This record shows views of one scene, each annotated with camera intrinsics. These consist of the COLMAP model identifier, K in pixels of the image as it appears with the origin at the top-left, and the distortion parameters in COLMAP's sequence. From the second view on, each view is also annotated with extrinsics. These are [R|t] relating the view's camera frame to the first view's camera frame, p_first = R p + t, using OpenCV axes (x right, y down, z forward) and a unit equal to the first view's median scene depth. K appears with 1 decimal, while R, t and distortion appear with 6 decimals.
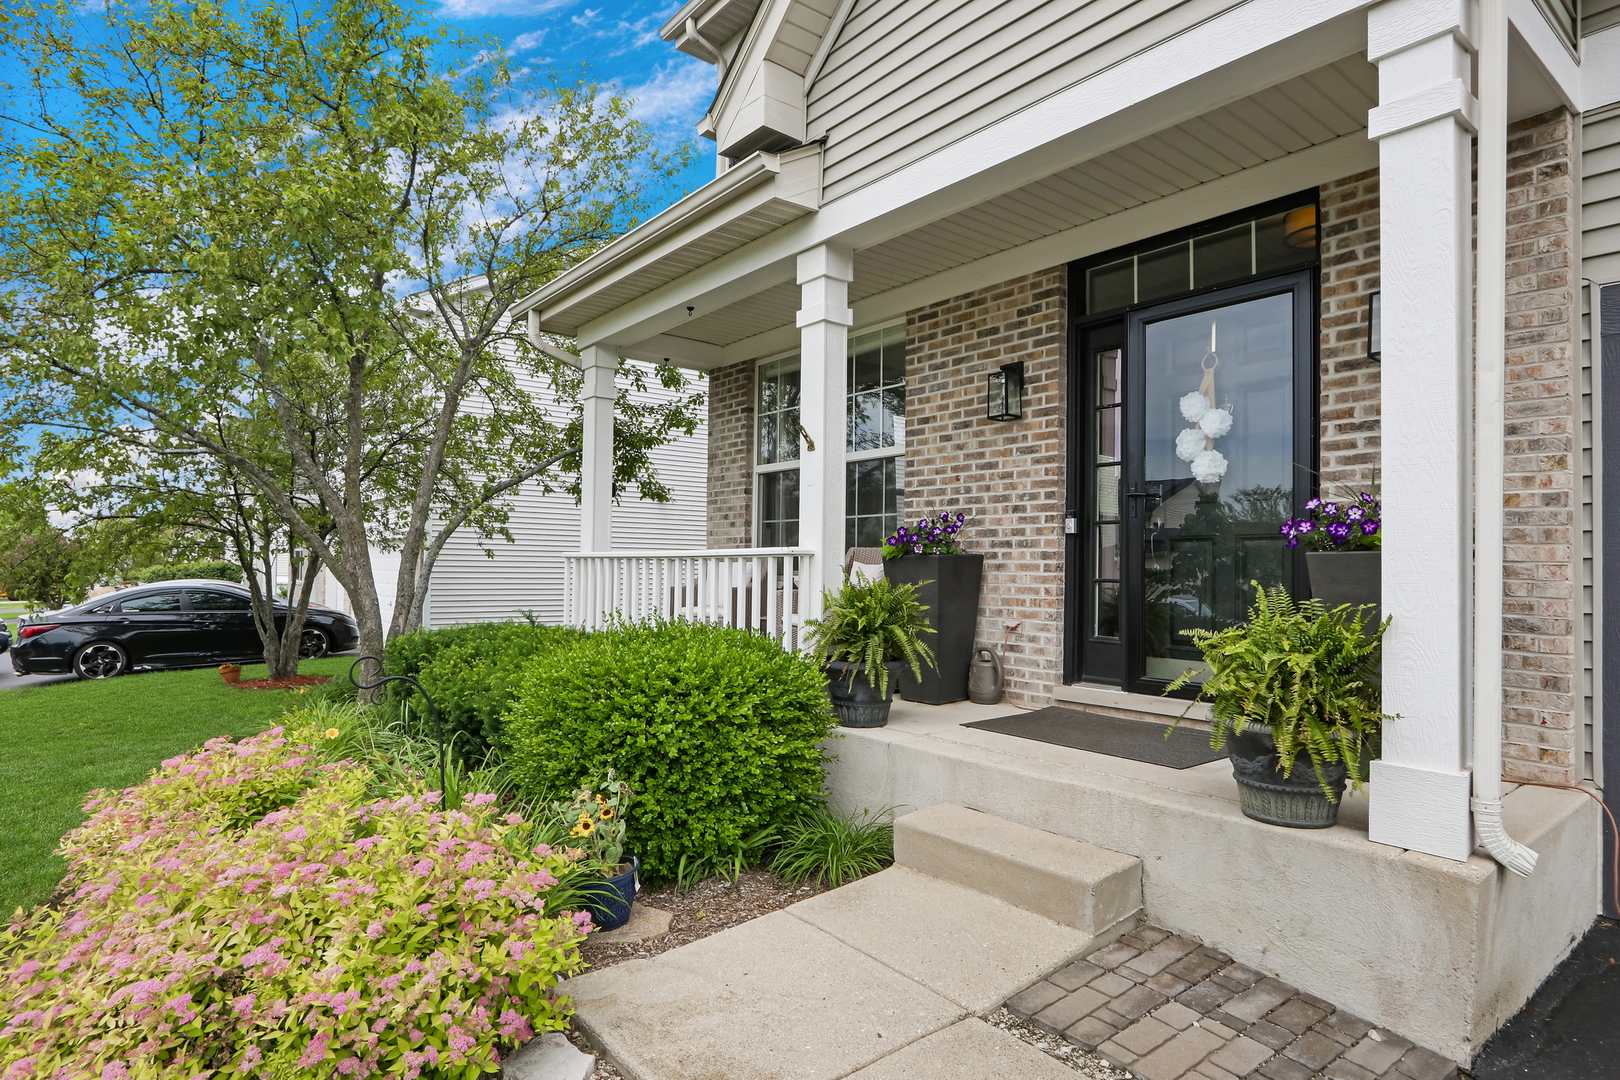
lens RADIAL K [[882.7, 0, 789.5], [0, 882.7, 546.4], [0, 0, 1]] dist [-0.000862, -0.000324]
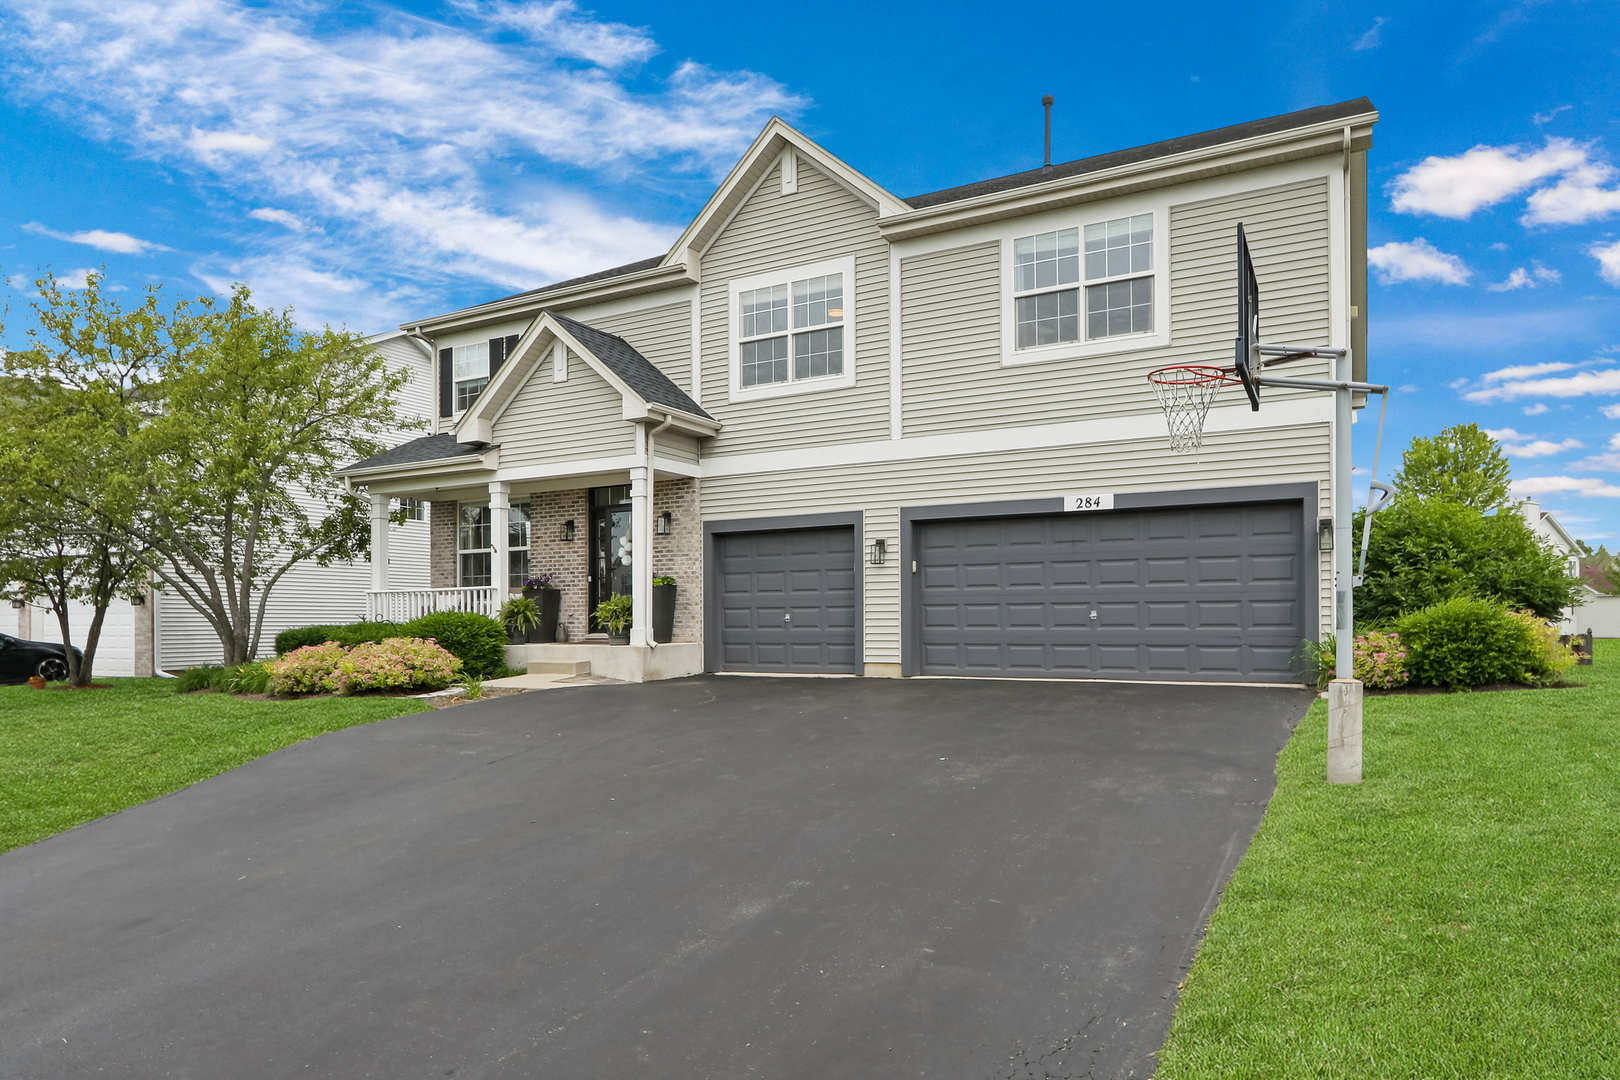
lens RADIAL K [[907.5, 0, 819.1], [0, 907.5, 614.5], [0, 0, 1]] dist [-0.003595, -0.000318]
pose [[0.908882, -0.016088, 0.416742, -0.241456], [0.008470, 0.999762, 0.020123, 0.040498], [-0.416967, -0.014759, 0.908802, -2.031703]]
